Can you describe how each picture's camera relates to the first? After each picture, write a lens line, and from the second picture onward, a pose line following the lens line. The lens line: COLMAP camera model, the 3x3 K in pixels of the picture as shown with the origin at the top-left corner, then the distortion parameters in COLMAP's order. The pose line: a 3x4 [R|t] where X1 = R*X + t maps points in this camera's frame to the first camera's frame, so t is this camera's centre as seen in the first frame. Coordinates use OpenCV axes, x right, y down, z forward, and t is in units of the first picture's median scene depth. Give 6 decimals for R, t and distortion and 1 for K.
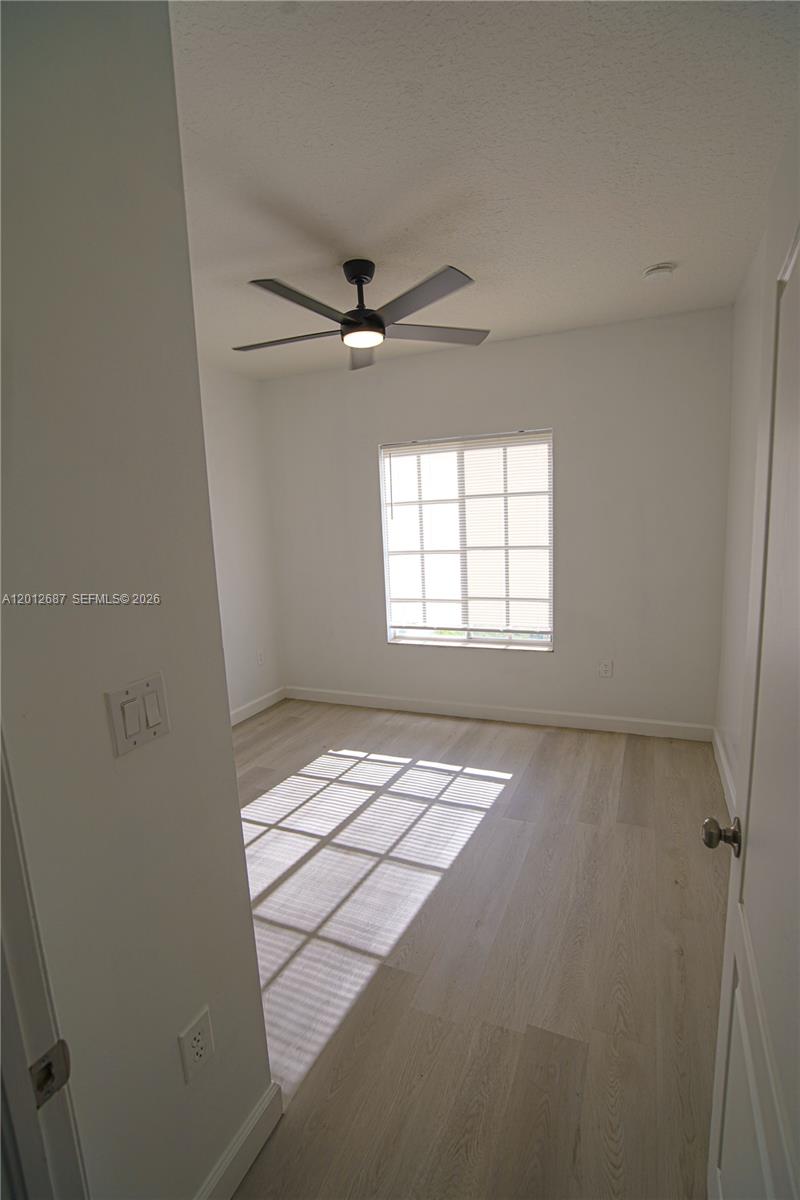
lens RADIAL K [[547.7, 0, 403.3], [0, 547.7, 601.9], [0, 0, 1]] dist [-0.026880, 0.008736]
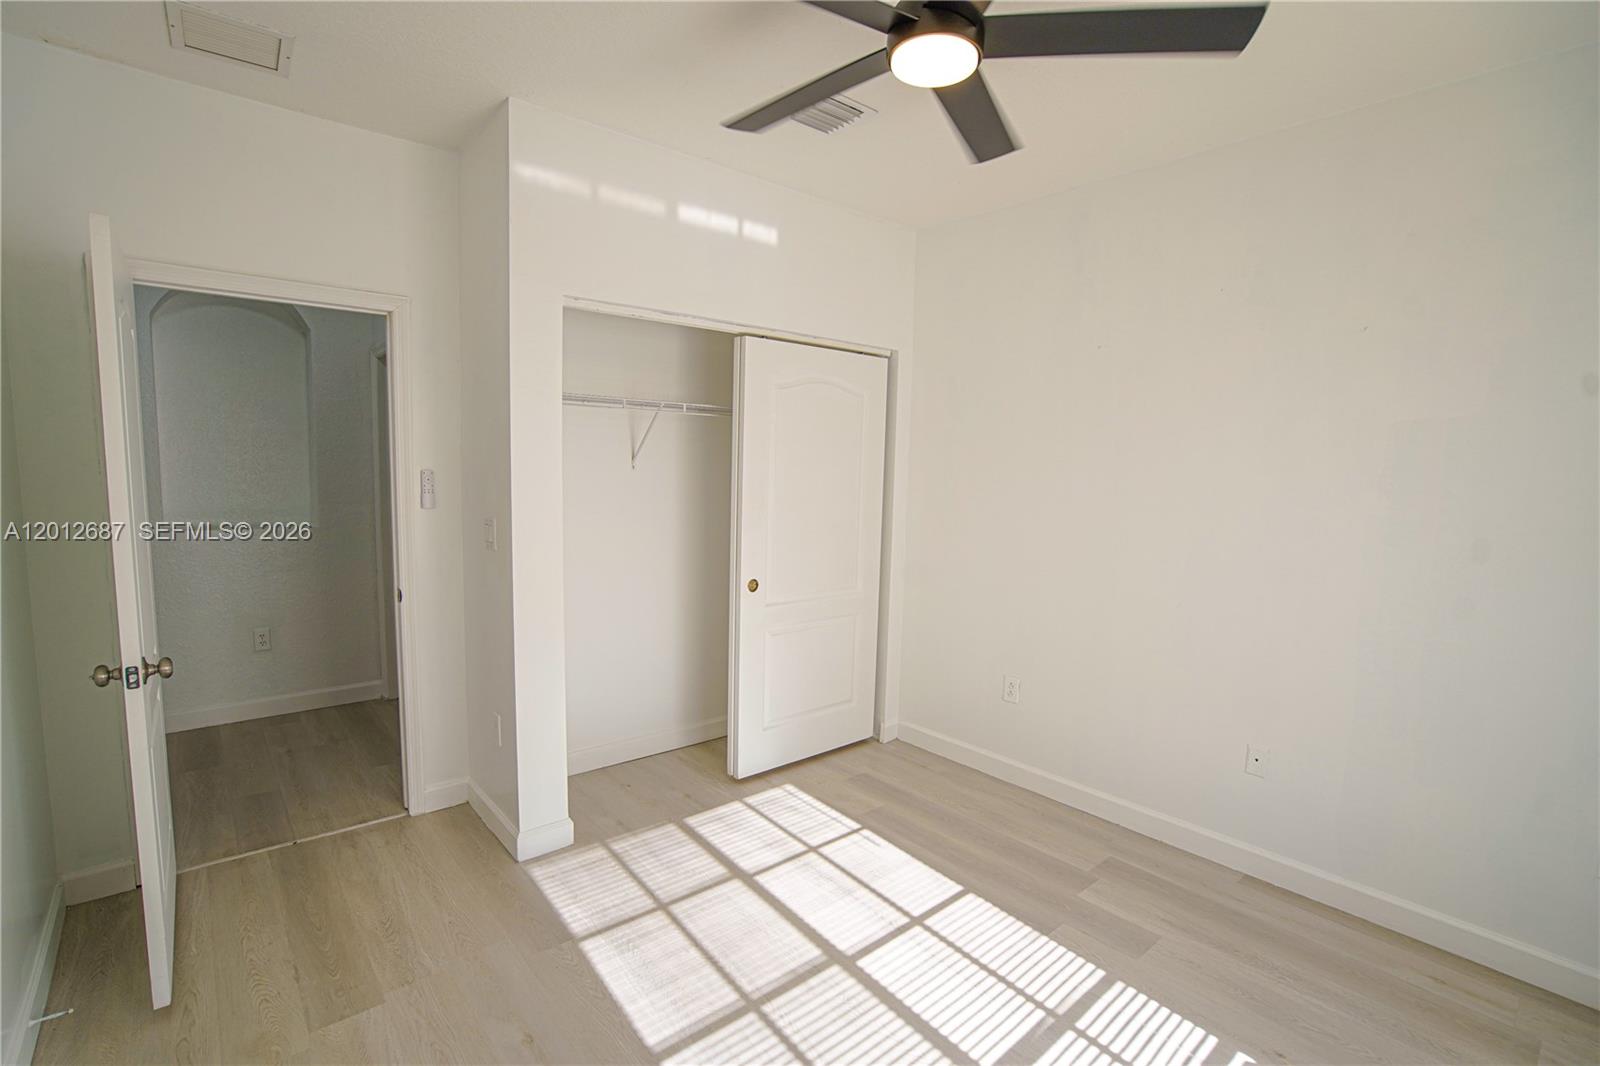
lens RADIAL K [[730.3, 0, 803.2], [0, 730.3, 534.9], [0, 0, 1]] dist [-0.026880, 0.008736]
pose [[-0.420248, 0.114687, -0.900132, 0.678162], [-0.140552, 0.971782, 0.189436, -0.223875], [0.896458, 0.206125, -0.392270, 1.411353]]
